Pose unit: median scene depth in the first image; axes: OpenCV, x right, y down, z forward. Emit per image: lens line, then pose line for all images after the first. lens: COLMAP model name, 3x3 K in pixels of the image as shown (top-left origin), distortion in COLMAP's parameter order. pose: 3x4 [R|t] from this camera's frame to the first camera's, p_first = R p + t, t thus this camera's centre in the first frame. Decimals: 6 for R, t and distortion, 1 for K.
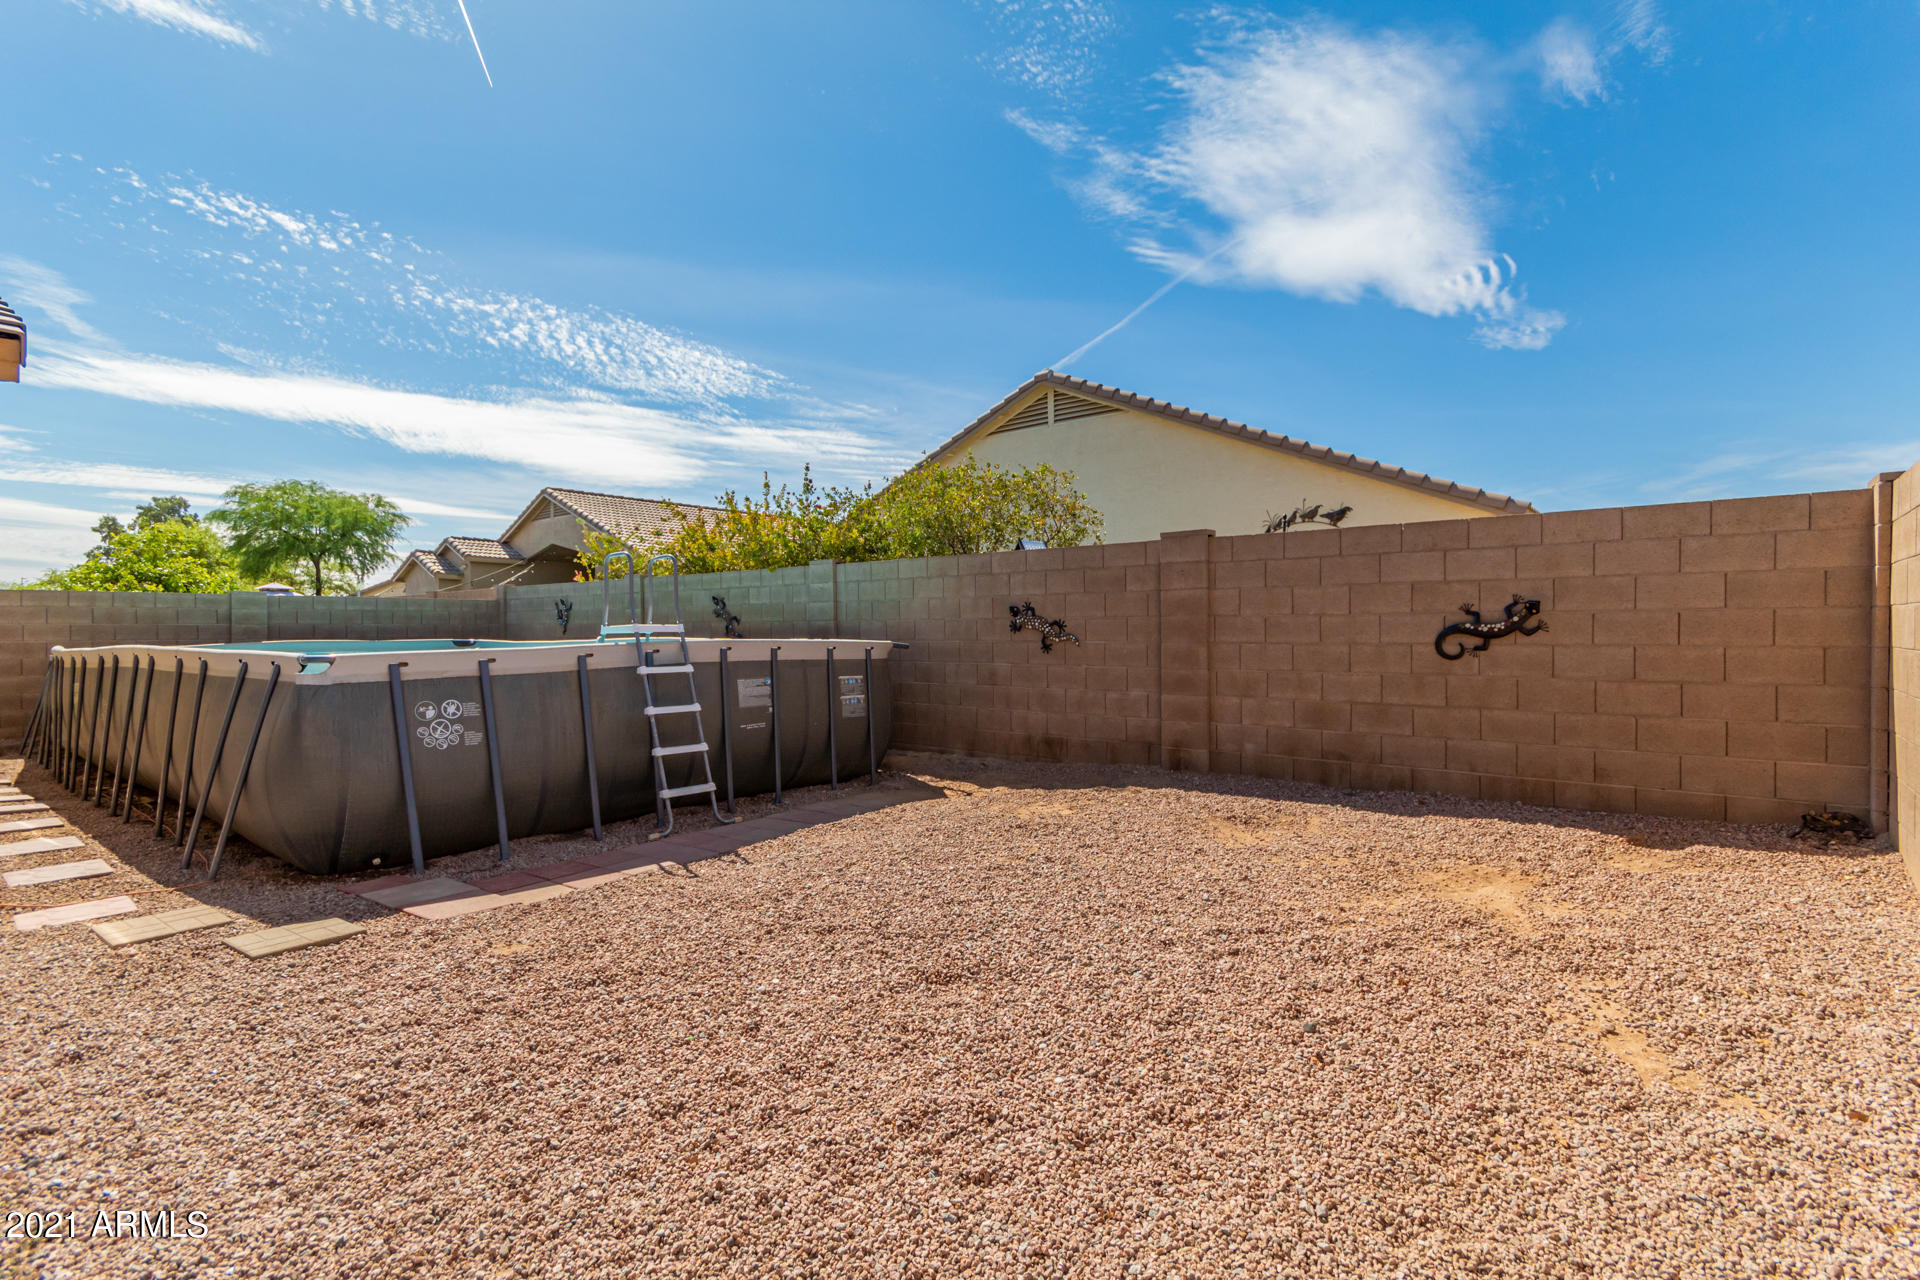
lens RADIAL K [[890.0, 0, 960.0], [0, 890.0, 640.0], [0, 0, 1]] dist [0.000254, -0.000760]
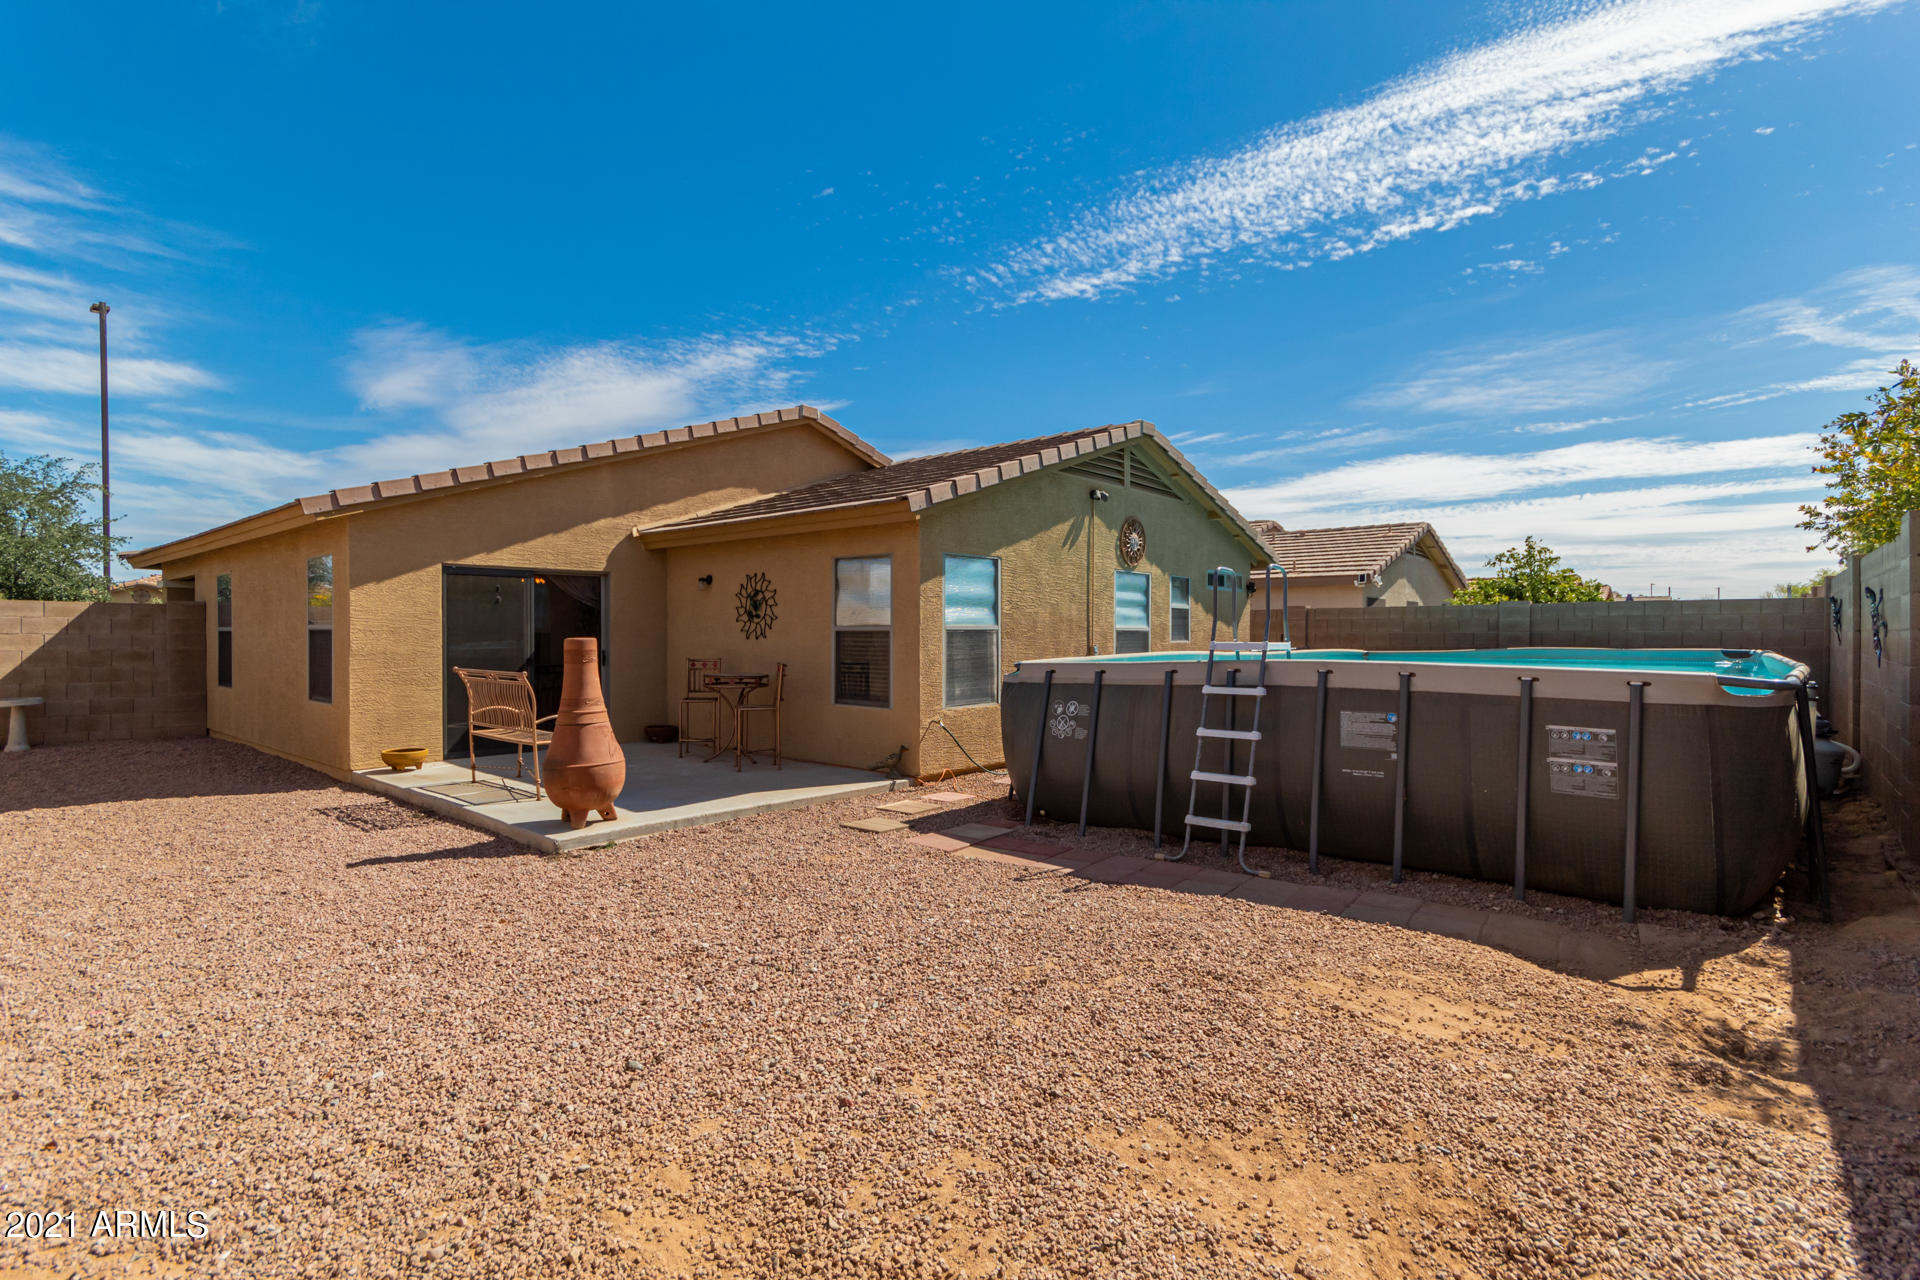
lens RADIAL K [[890.0, 0, 960.0], [0, 890.0, 640.0], [0, 0, 1]] dist [0.000254, -0.000760]
pose [[-0.007461, 0.008868, -0.999933, 0.549590], [-0.007763, 0.999930, 0.008926, -0.023693], [0.999942, 0.007829, -0.007392, 0.663264]]
